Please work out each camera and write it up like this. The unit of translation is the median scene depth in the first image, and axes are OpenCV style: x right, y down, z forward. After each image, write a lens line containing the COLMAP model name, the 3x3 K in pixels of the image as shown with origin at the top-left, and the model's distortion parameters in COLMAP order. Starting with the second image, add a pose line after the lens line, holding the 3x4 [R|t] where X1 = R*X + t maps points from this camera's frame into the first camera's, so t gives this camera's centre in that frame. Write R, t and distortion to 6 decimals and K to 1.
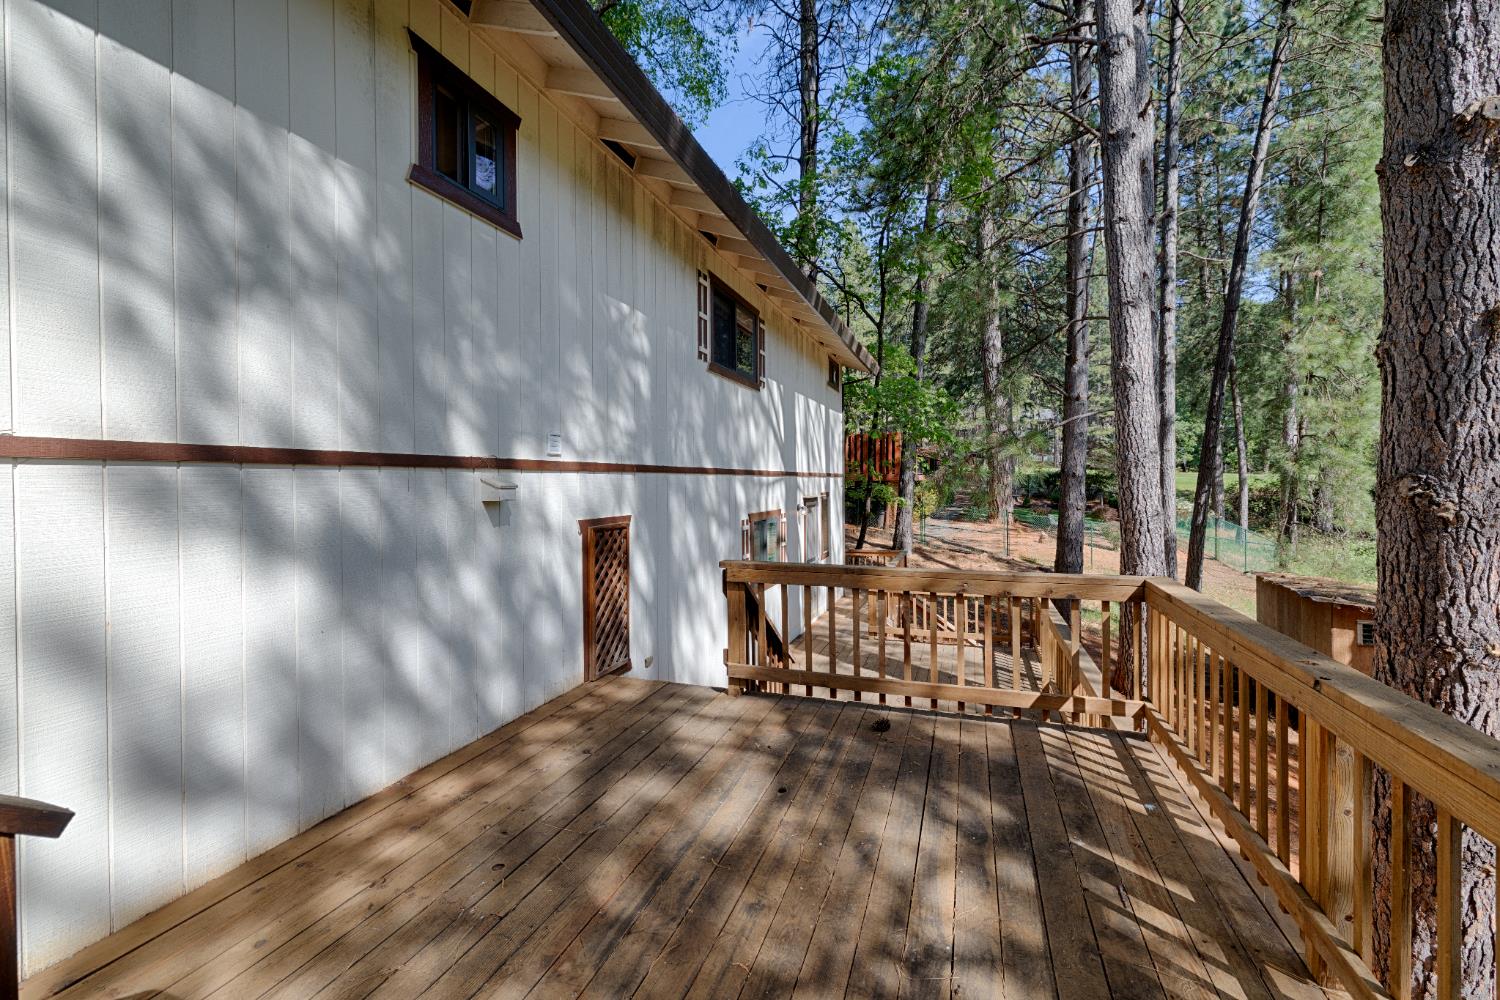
lens RADIAL K [[650.3, 0, 746.1], [0, 650.3, 485.9], [0, 0, 1]] dist [-0.001200, -0.000926]
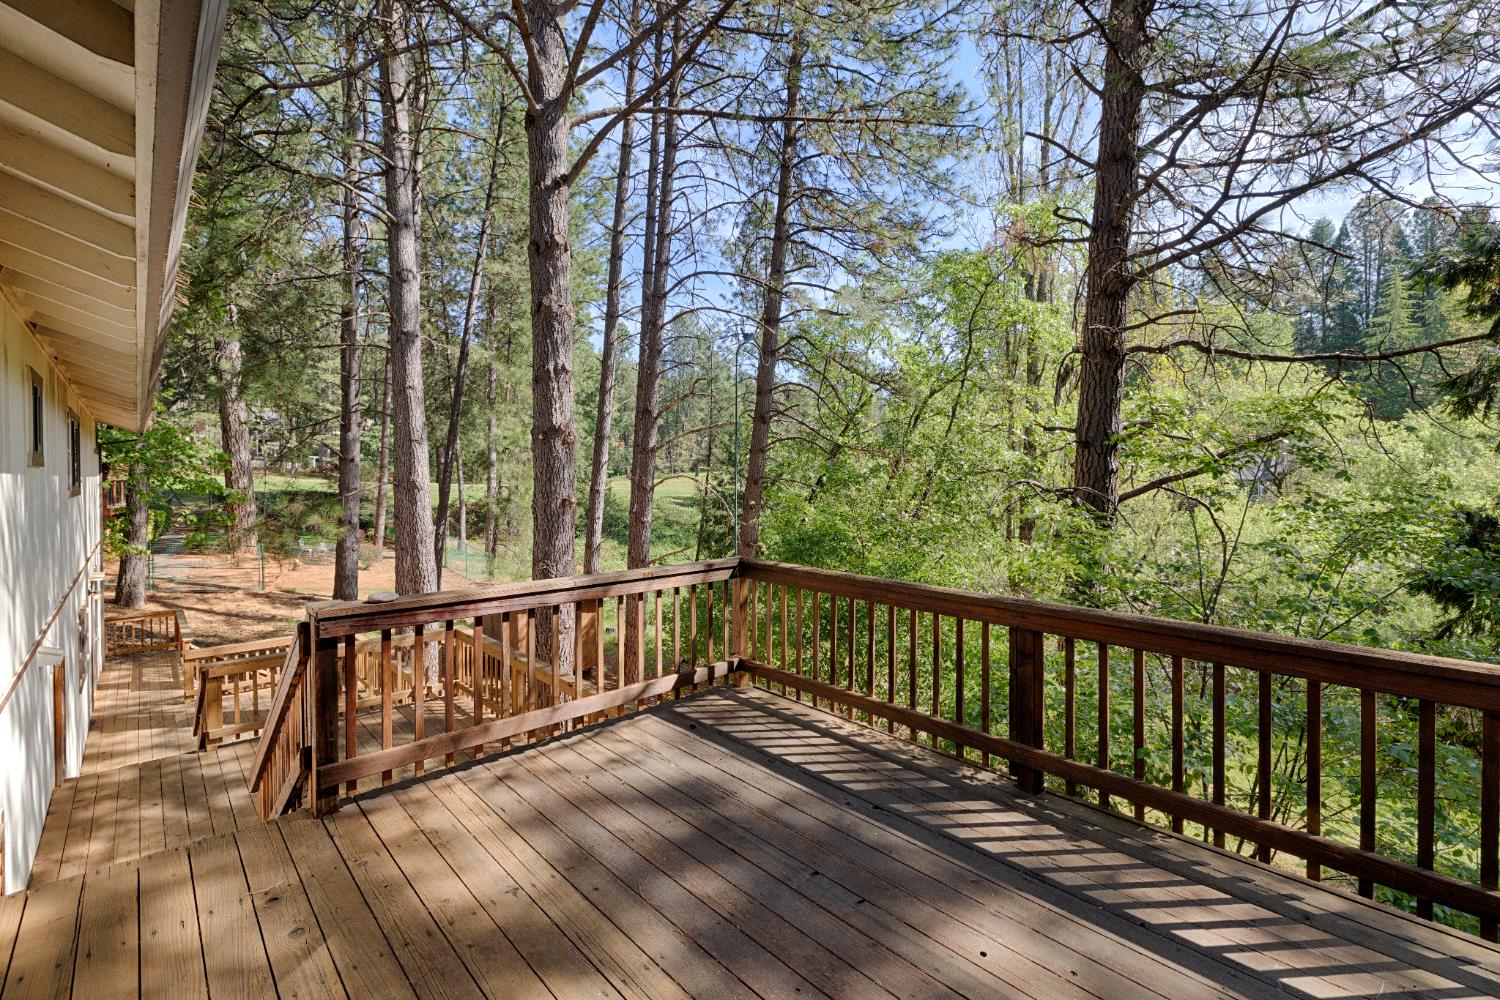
lens RADIAL K [[650.3, 0, 749.6], [0, 650.3, 485.4], [0, 0, 1]] dist [-0.001200, -0.000926]
pose [[0.472990, -0.008720, 0.881025, -0.166199], [0.010578, 0.999935, 0.004218, -0.064947], [-0.881004, 0.007324, 0.473051, -0.184543]]
